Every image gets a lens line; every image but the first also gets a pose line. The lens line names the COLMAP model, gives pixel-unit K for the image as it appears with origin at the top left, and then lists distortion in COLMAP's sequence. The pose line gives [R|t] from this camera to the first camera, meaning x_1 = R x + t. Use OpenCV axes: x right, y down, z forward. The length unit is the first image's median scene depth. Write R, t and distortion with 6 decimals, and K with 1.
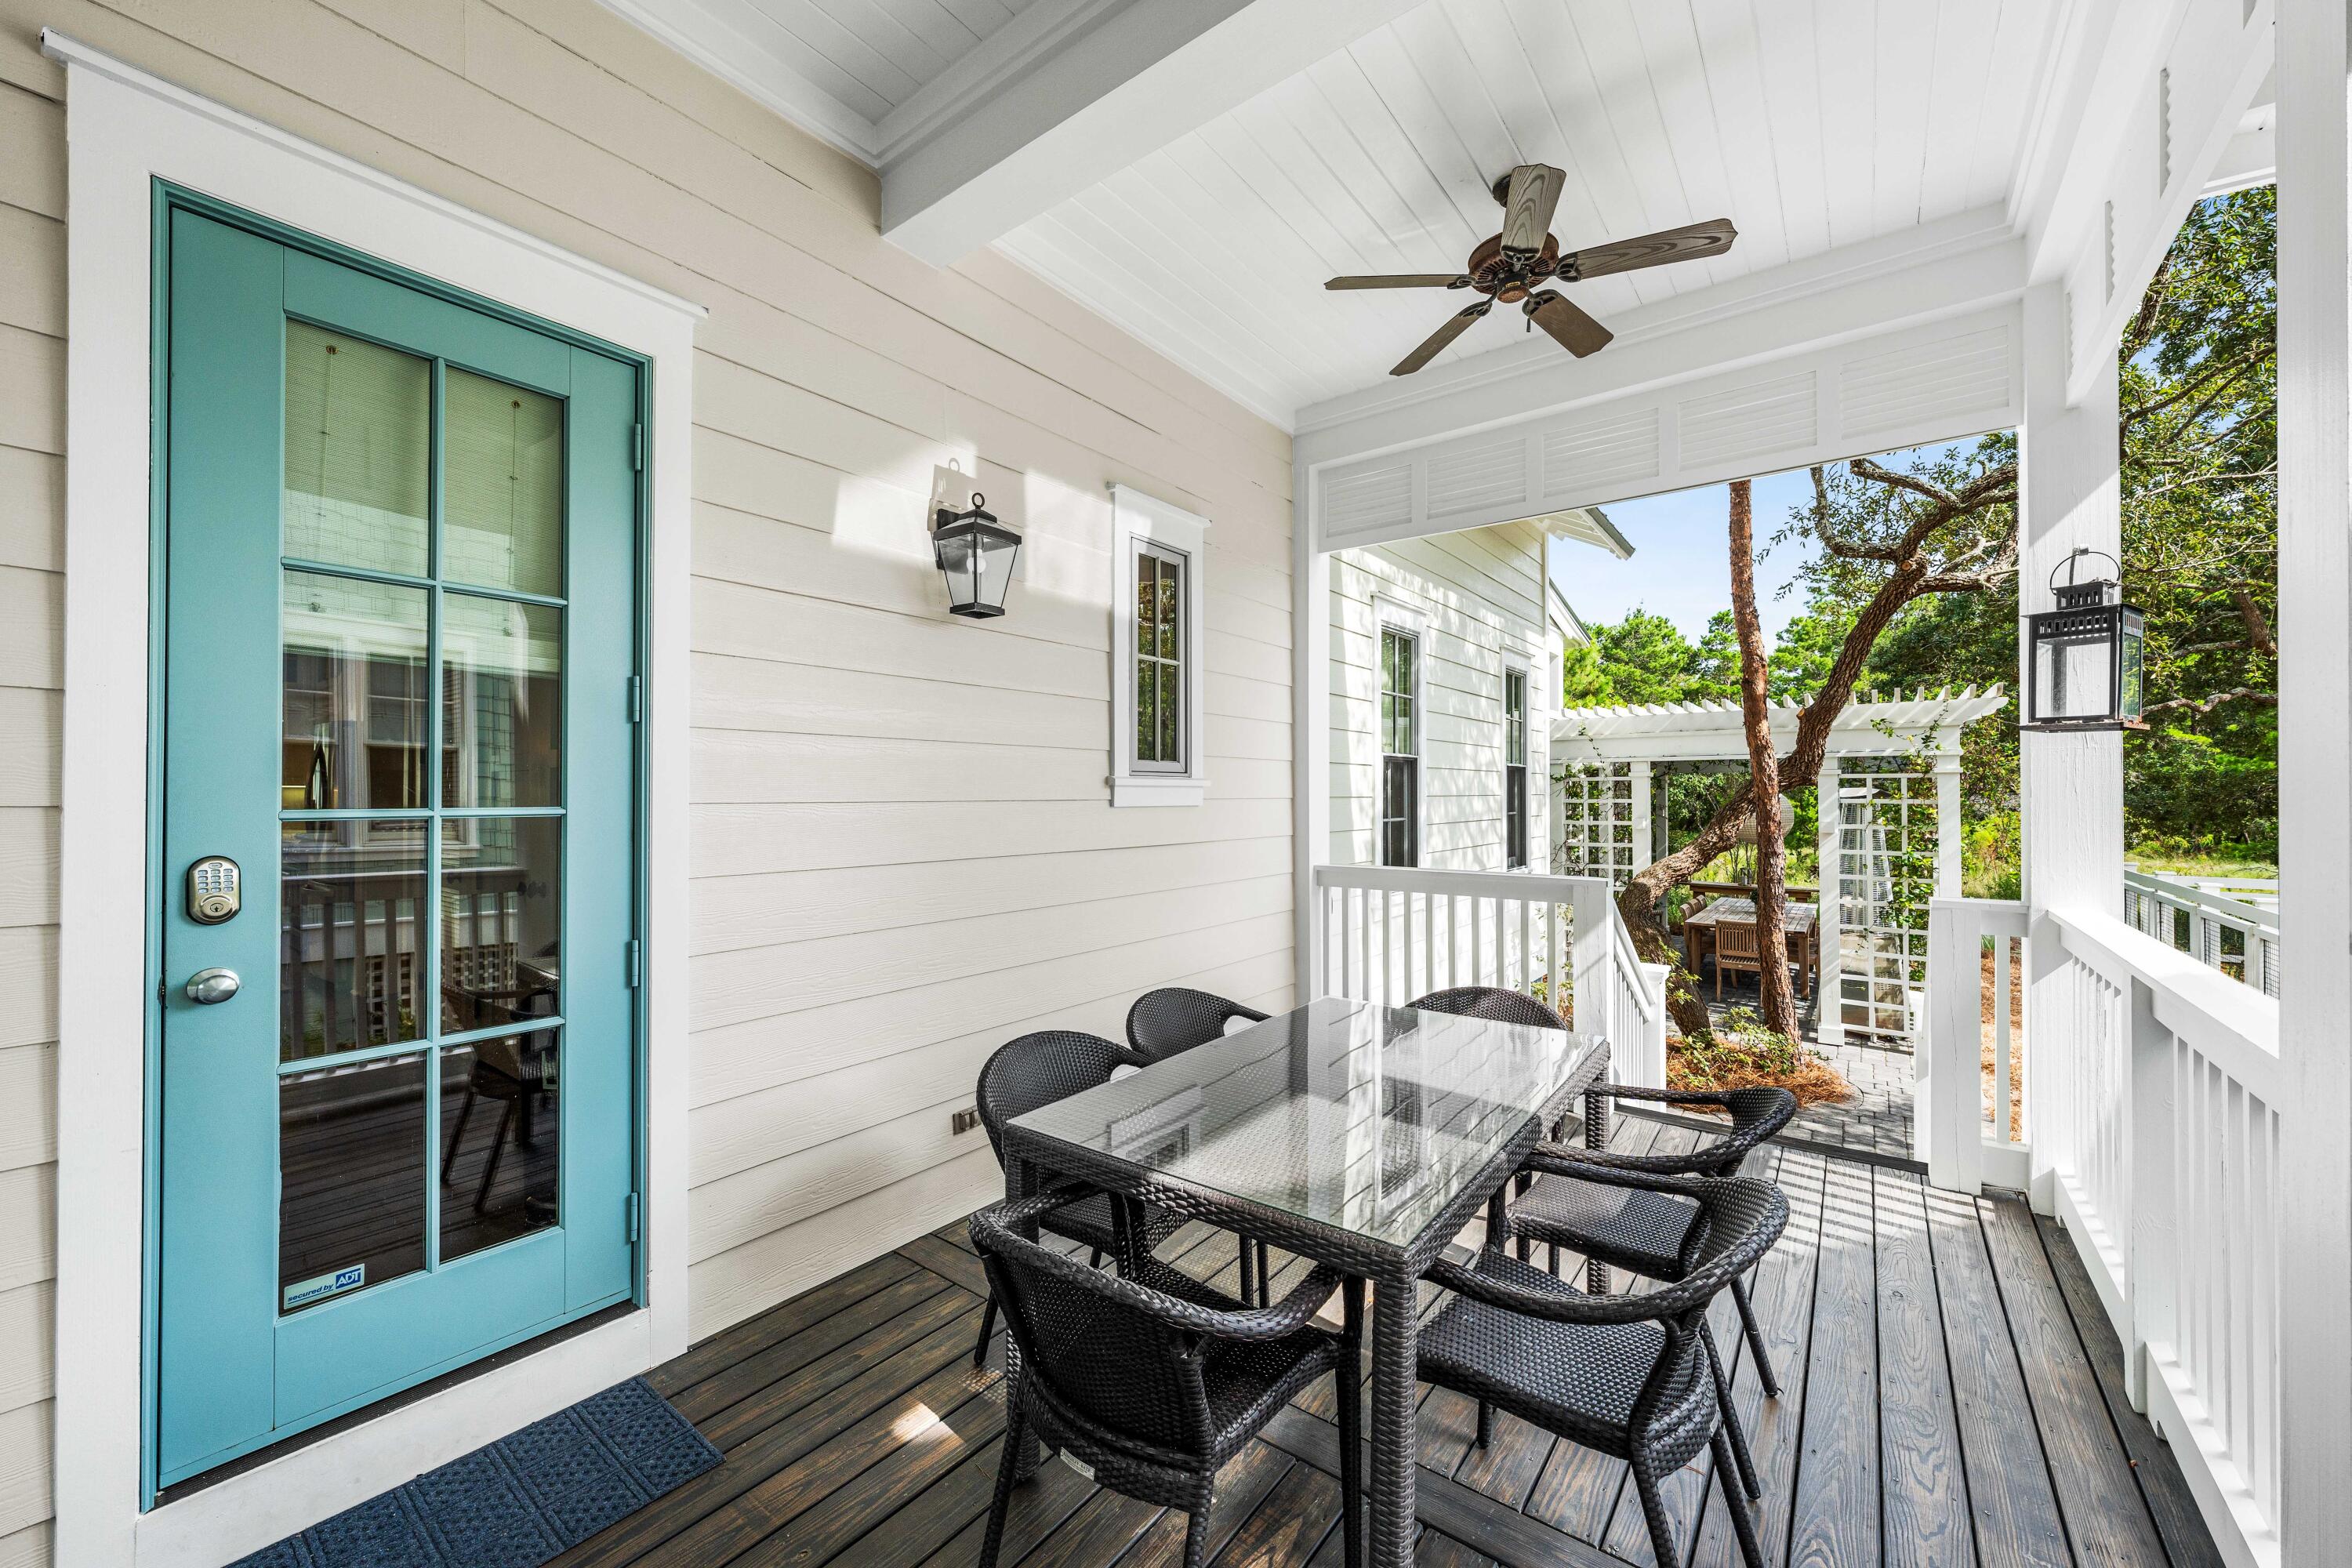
lens RADIAL K [[923.2, 0, 1172.3], [0, 923.2, 790.2], [0, 0, 1]] dist [0.000870, 0.000034]
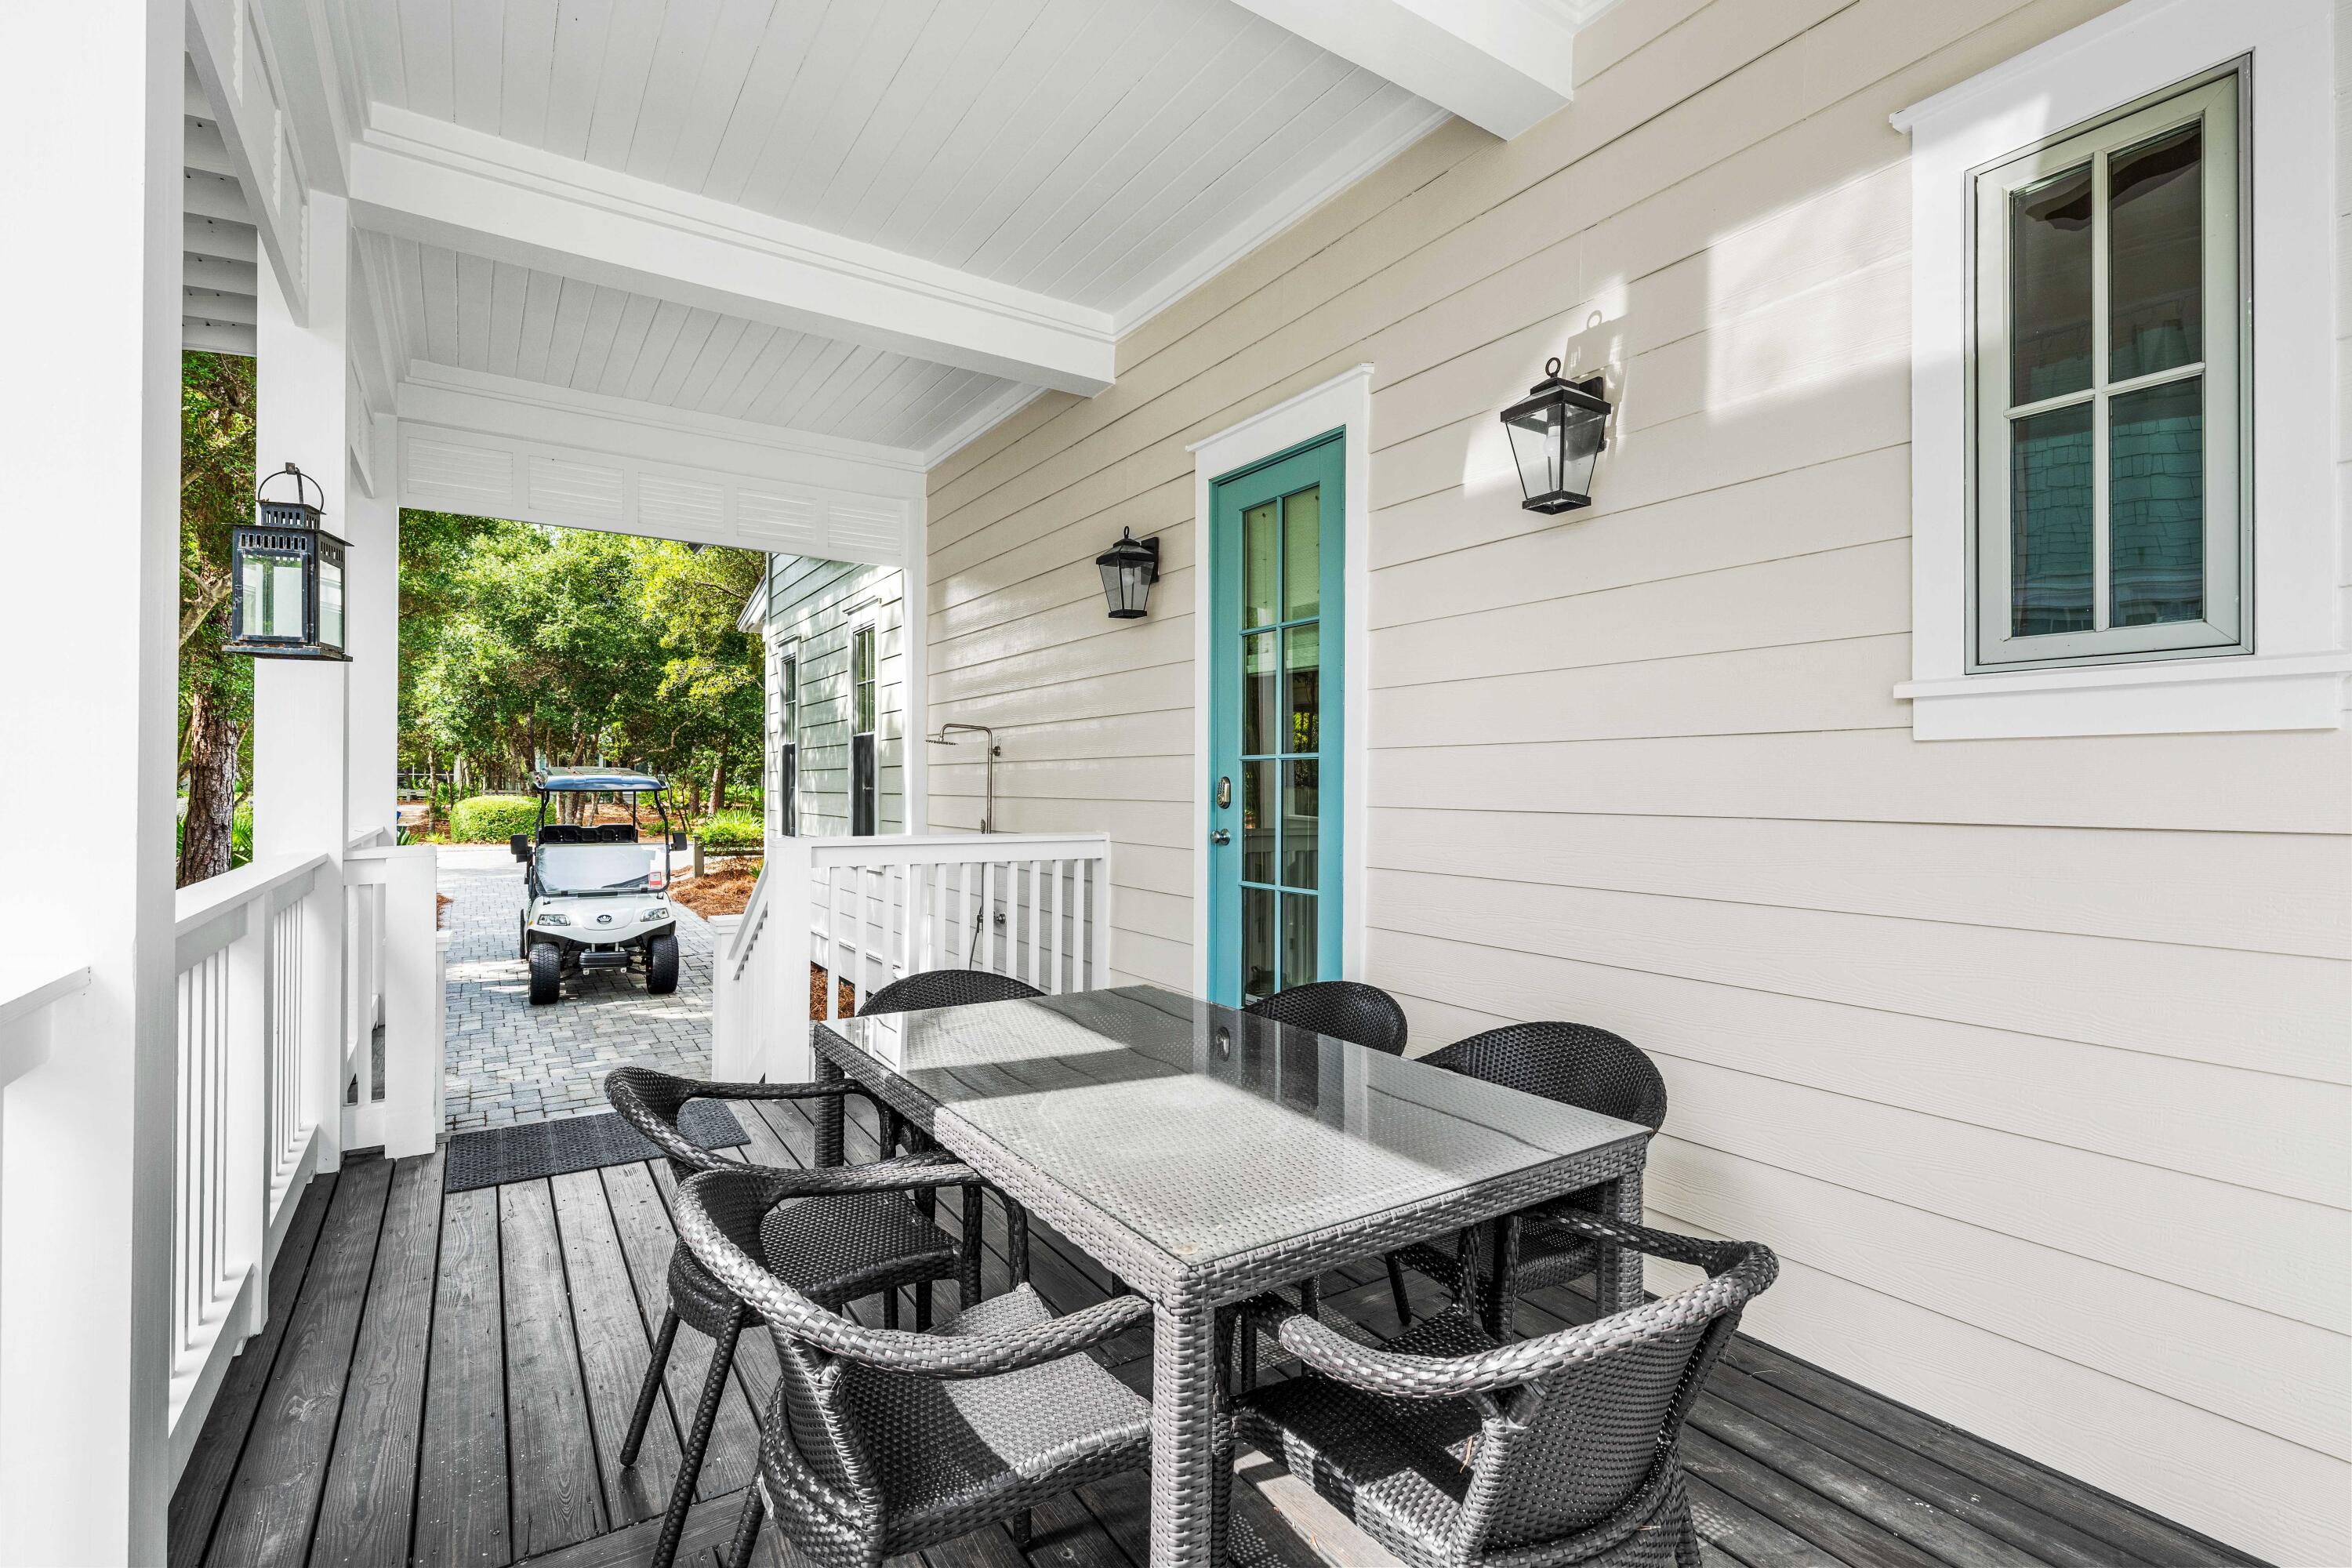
lens RADIAL K [[1071.2, 0, 1175.3], [0, 1071.2, 775.4], [0, 0, 1]] dist [0.001240, 0.000231]
pose [[-0.346072, -0.007943, -0.938174, 0.609972], [-0.000327, 0.999965, -0.008345, 0.040714], [0.938208, -0.002581, -0.346063, 0.788617]]
